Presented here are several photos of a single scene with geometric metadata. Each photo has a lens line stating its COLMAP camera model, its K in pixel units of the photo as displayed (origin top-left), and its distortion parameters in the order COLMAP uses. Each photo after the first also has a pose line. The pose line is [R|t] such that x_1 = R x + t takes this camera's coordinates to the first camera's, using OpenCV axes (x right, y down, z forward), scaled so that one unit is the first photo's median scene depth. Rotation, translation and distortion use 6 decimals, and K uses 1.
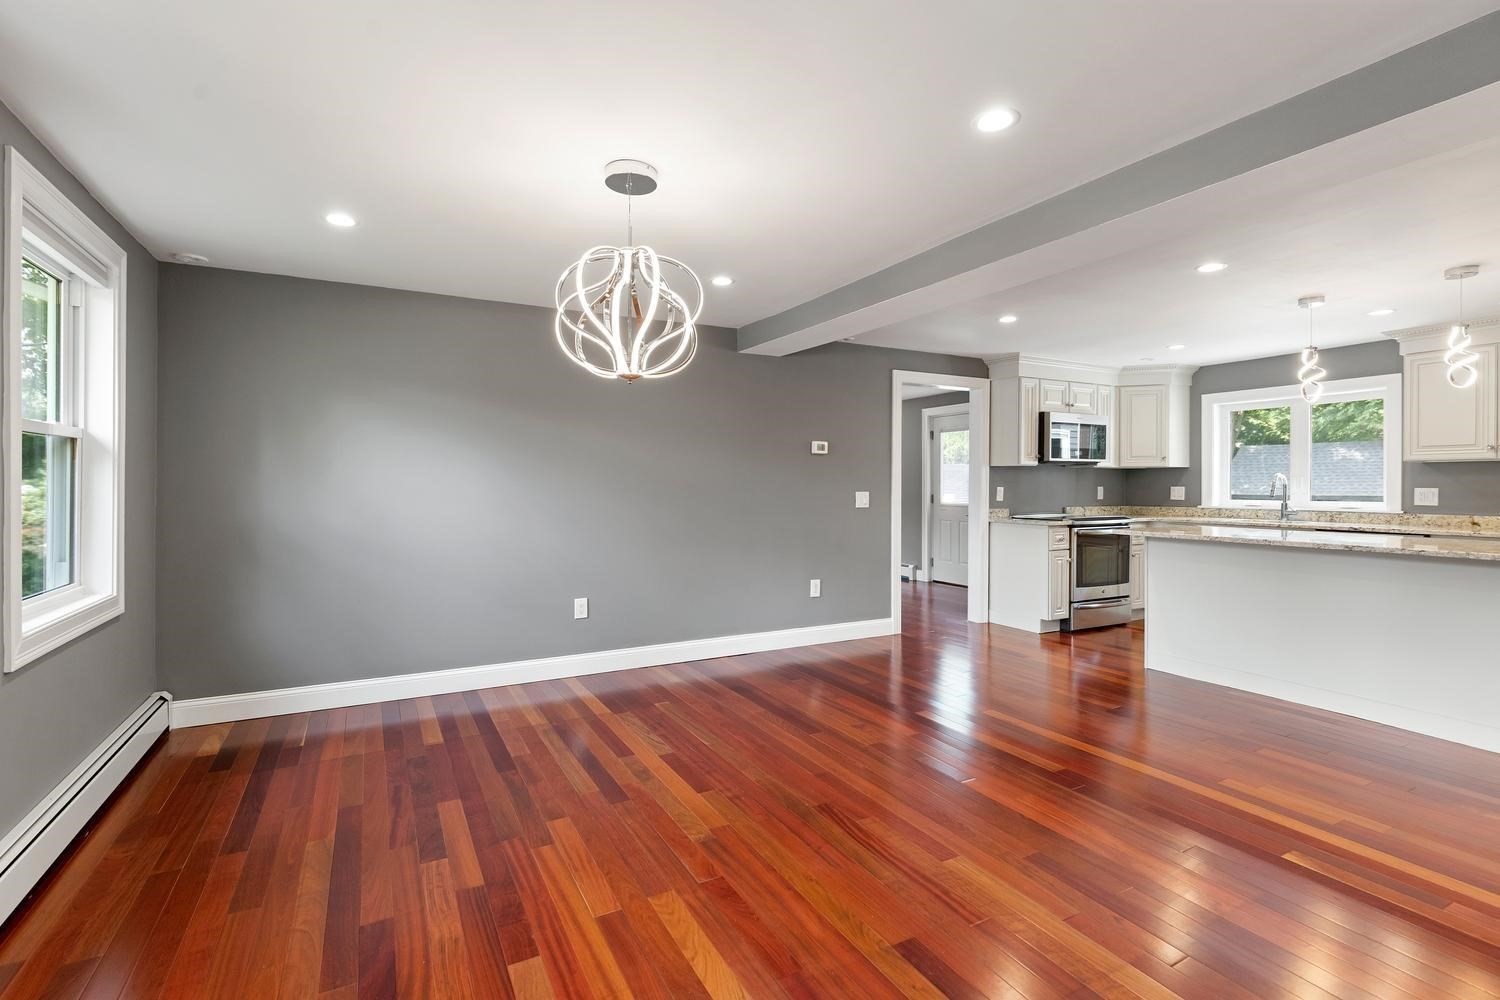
lens RADIAL K [[679.1, 0, 743.0], [0, 679.1, 488.3], [0, 0, 1]] dist [0.001759, 0.000557]
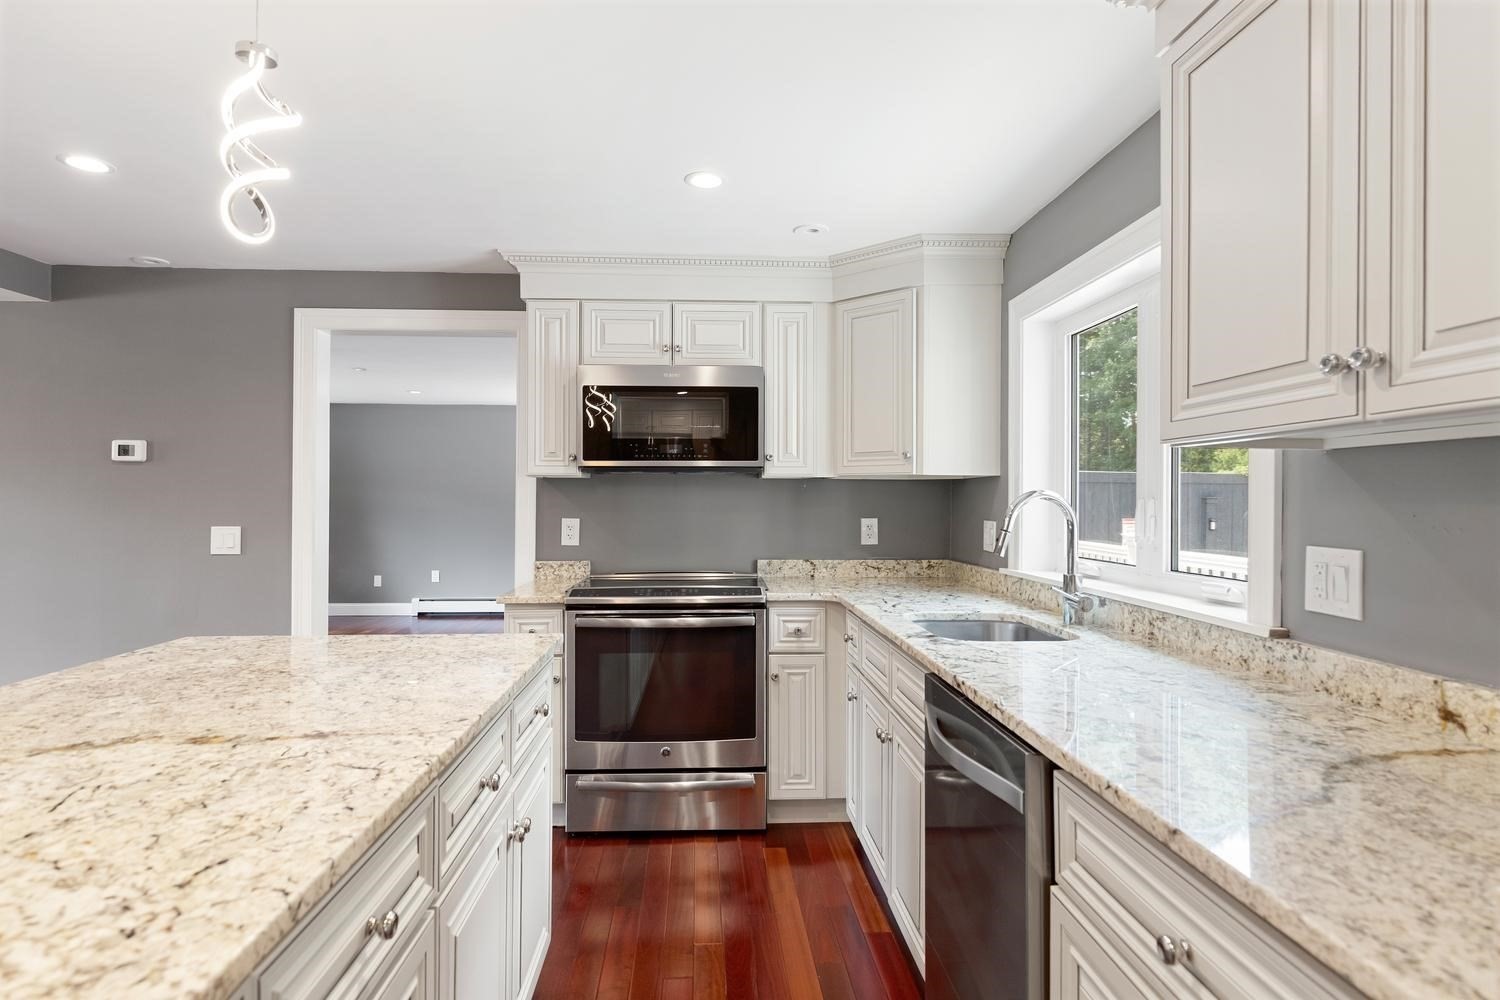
lens RADIAL K [[783.6, 0, 751.8], [0, 783.6, 498.8], [0, 0, 1]] dist [0.003311, -0.000357]
pose [[0.904809, 0.000171, -0.425817, 0.860108], [-0.003770, 0.999964, -0.007610, -0.014517], [0.425800, 0.008491, 0.904777, 0.588718]]
